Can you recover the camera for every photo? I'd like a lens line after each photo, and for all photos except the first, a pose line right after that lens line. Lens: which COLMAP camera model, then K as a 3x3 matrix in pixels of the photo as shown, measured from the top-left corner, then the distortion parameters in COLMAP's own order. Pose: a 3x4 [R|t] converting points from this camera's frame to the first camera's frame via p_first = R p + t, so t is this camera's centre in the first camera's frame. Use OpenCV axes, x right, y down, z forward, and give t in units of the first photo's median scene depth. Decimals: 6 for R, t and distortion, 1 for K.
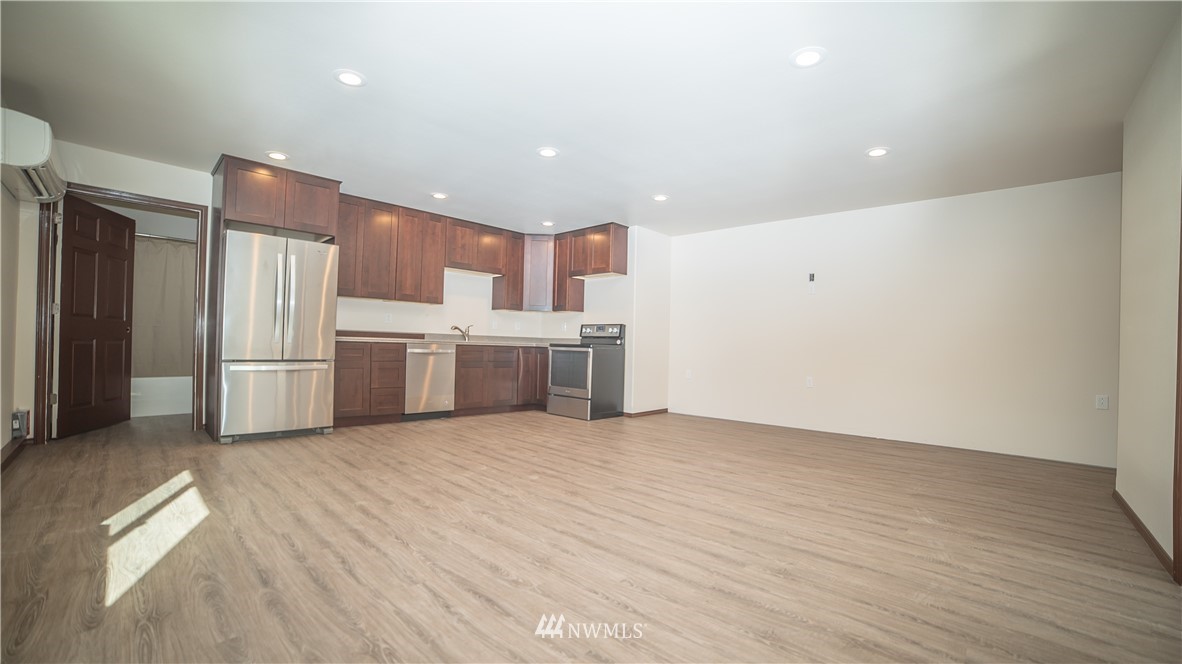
lens RADIAL K [[475.4, 0, 598.3], [0, 475.4, 344.2], [0, 0, 1]] dist [-0.109106, 0.037634]
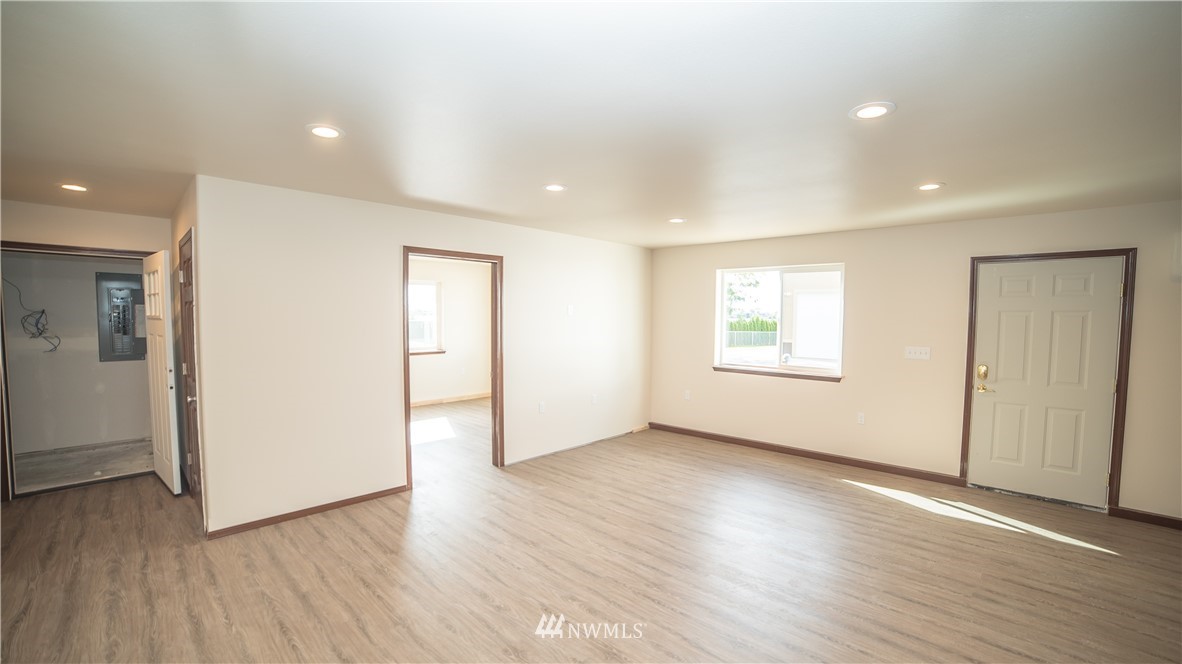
lens RADIAL K [[475.4, 0, 598.3], [0, 475.4, 344.2], [0, 0, 1]] dist [-0.109106, 0.037634]
pose [[-0.999483, -0.032151, -0.000986, 0.311722], [-0.032153, 0.997716, 0.059413, -0.250625], [-0.000927, 0.059414, -0.998233, 2.389524]]
